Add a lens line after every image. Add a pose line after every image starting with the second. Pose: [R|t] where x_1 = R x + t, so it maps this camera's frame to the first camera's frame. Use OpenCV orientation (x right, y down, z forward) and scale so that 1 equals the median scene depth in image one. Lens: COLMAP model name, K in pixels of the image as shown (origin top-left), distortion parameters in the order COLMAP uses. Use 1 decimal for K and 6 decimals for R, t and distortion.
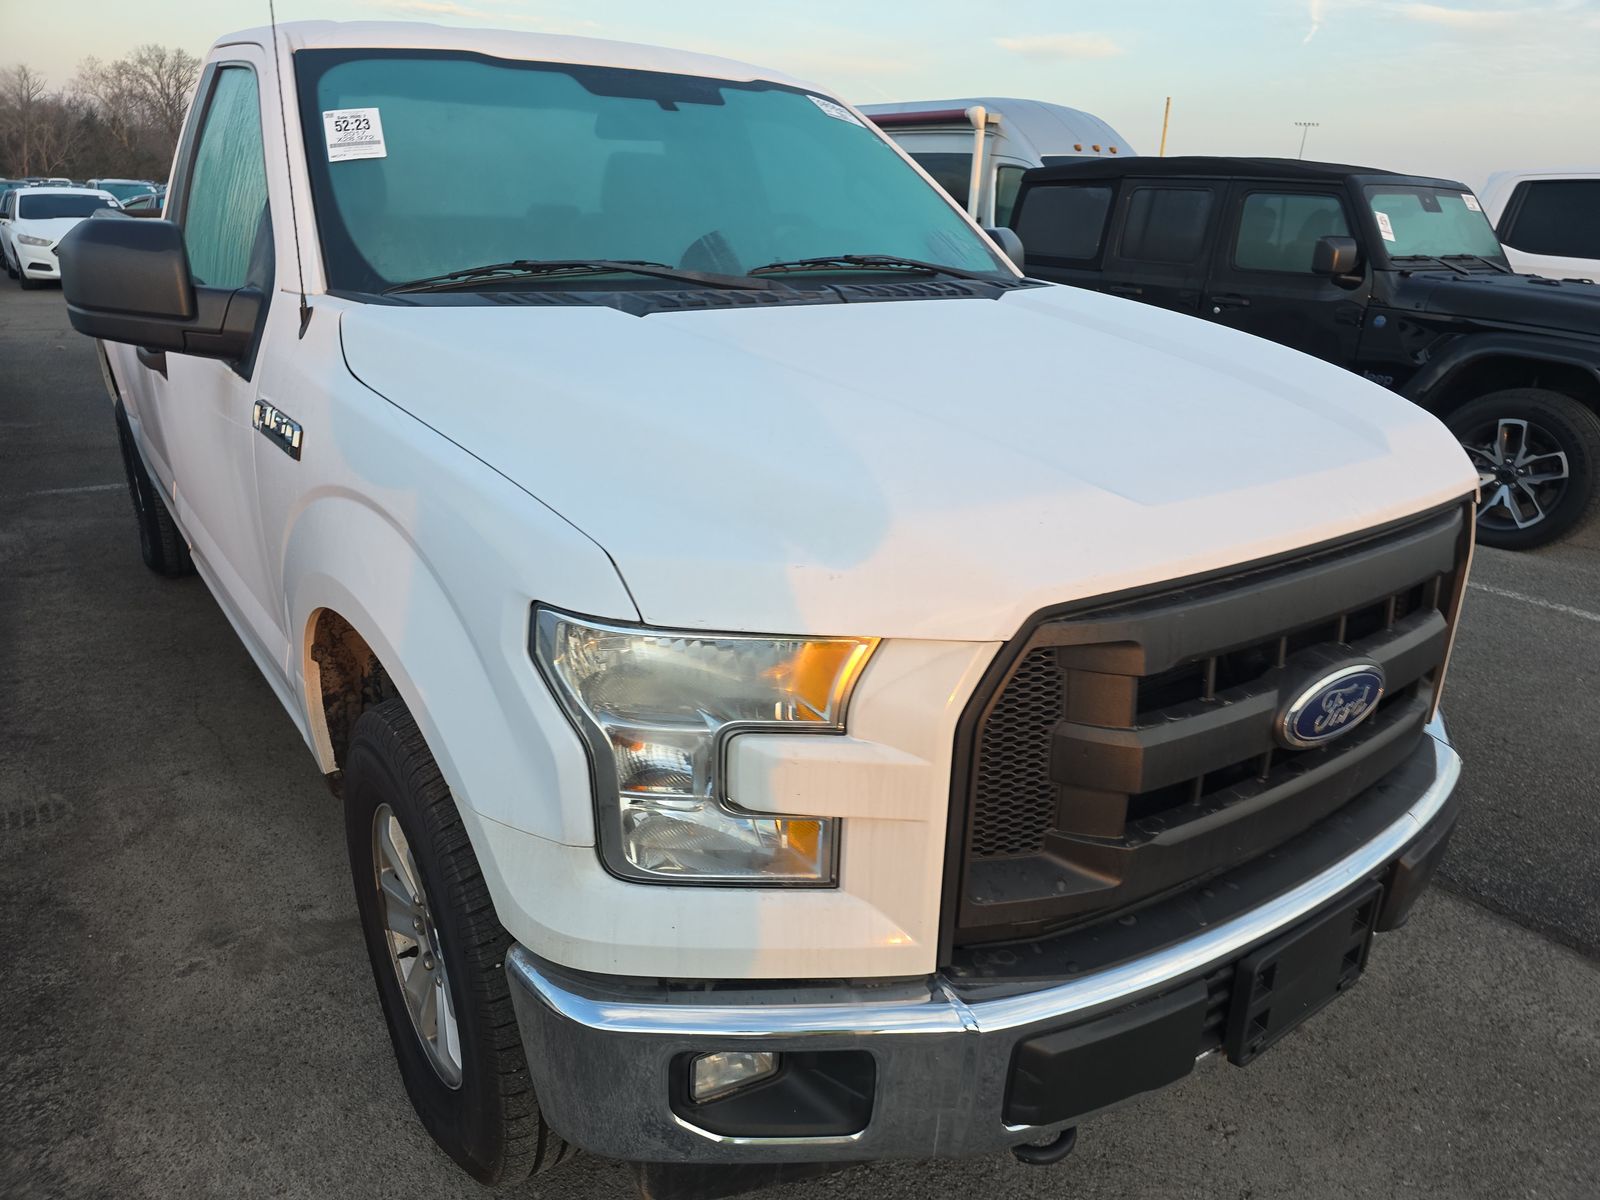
lens RADIAL K [[1081.0, 0, 810.0], [0, 1081.0, 605.0], [0, 0, 1]] dist [0.037609, -0.043286]
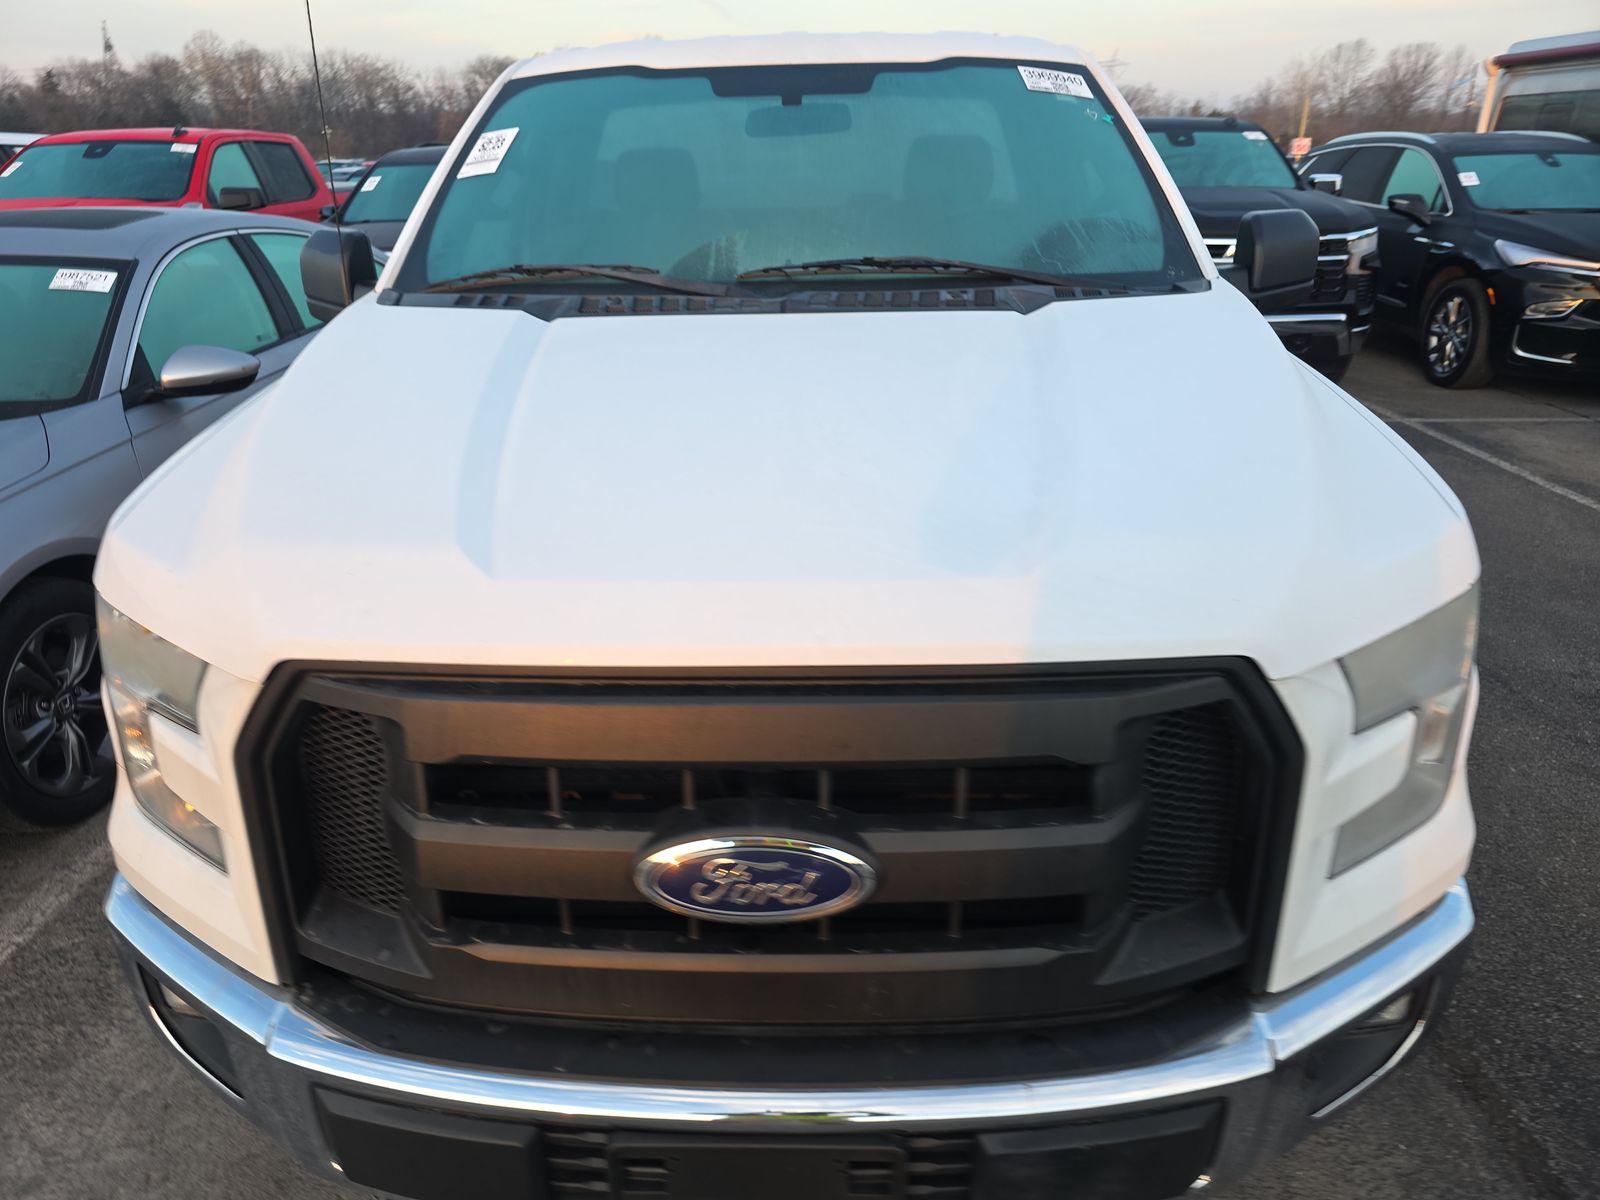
lens RADIAL K [[1081.0, 0, 790.4], [0, 1081.0, 594.7], [0, 0, 1]] dist [0.037609, -0.043286]
pose [[0.791571, 0.190451, -0.580641, 0.628901], [-0.177433, 0.980889, 0.079844, -0.118773], [0.584750, 0.039823, 0.810235, 0.264440]]
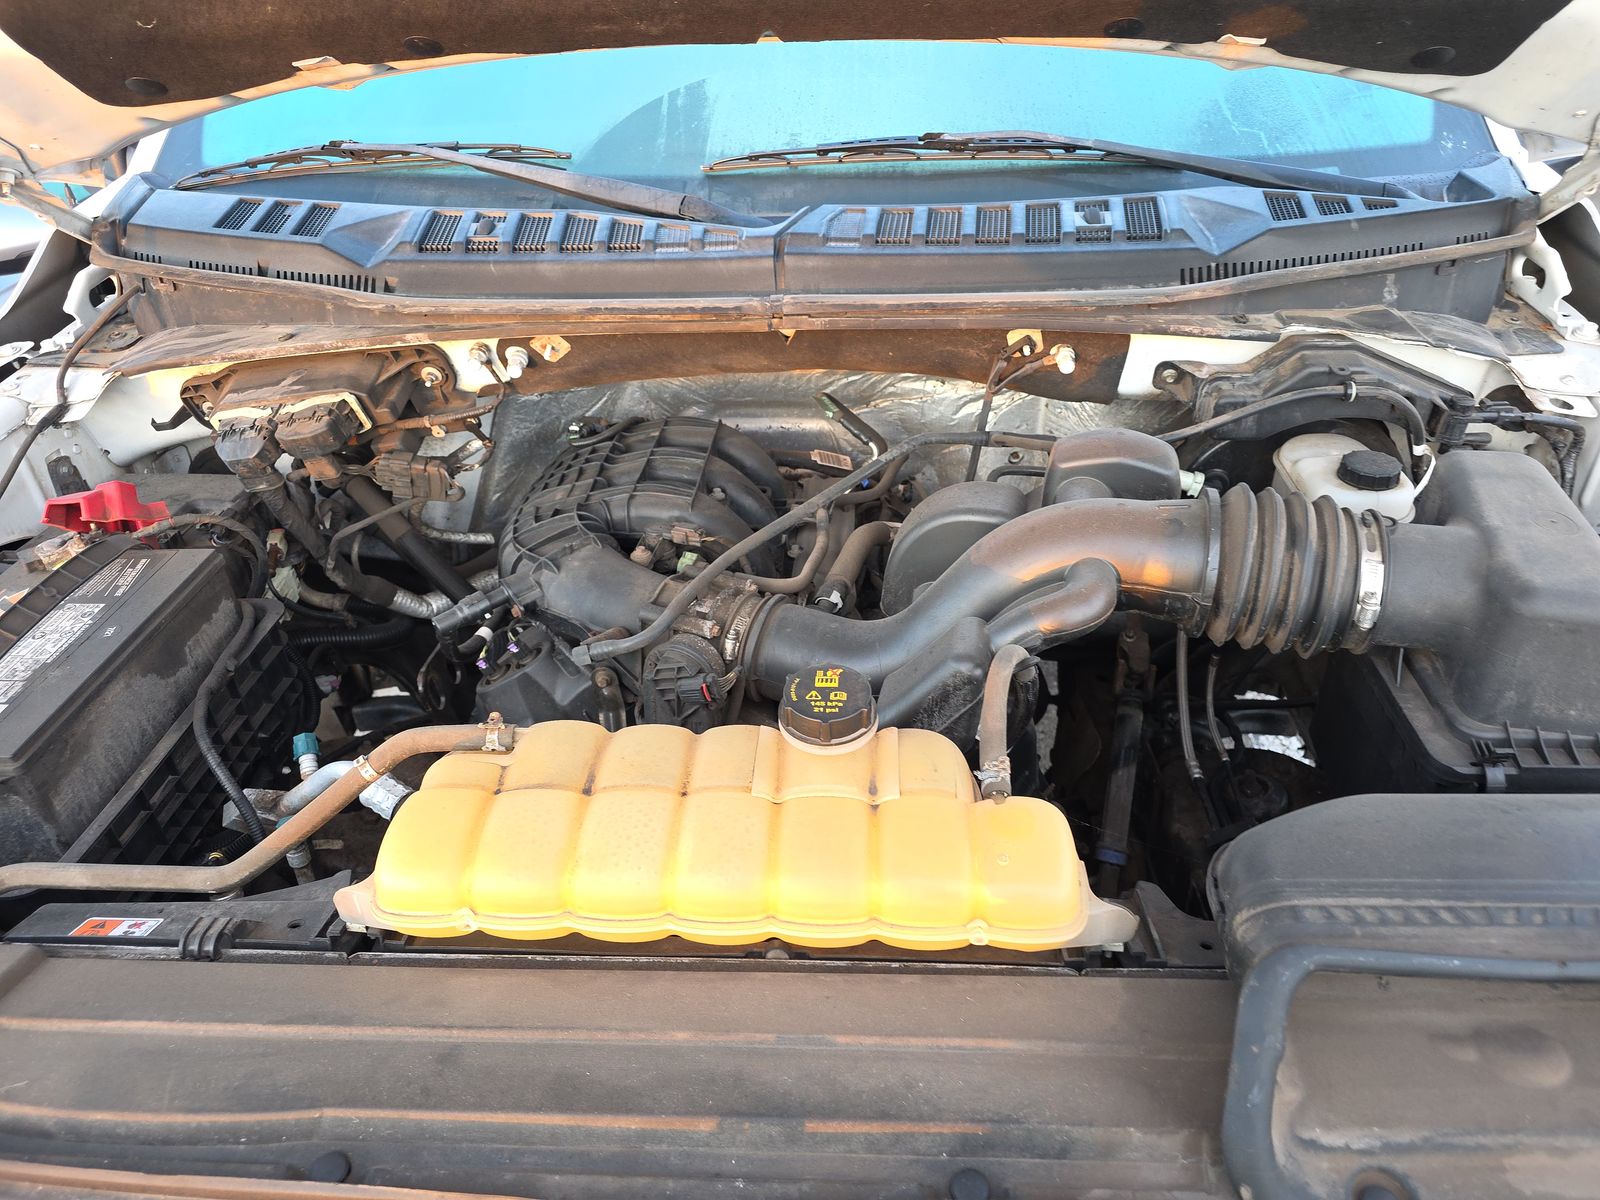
lens RADIAL K [[1081.0, 0, 812.2], [0, 1081.0, 596.8], [0, 0, 1]] dist [0.037609, -0.043286]
pose [[0.783723, 0.301395, -0.543083, 0.375266], [-0.174331, 0.945969, 0.273408, -0.273601], [0.596143, -0.119599, 0.793920, 0.589888]]
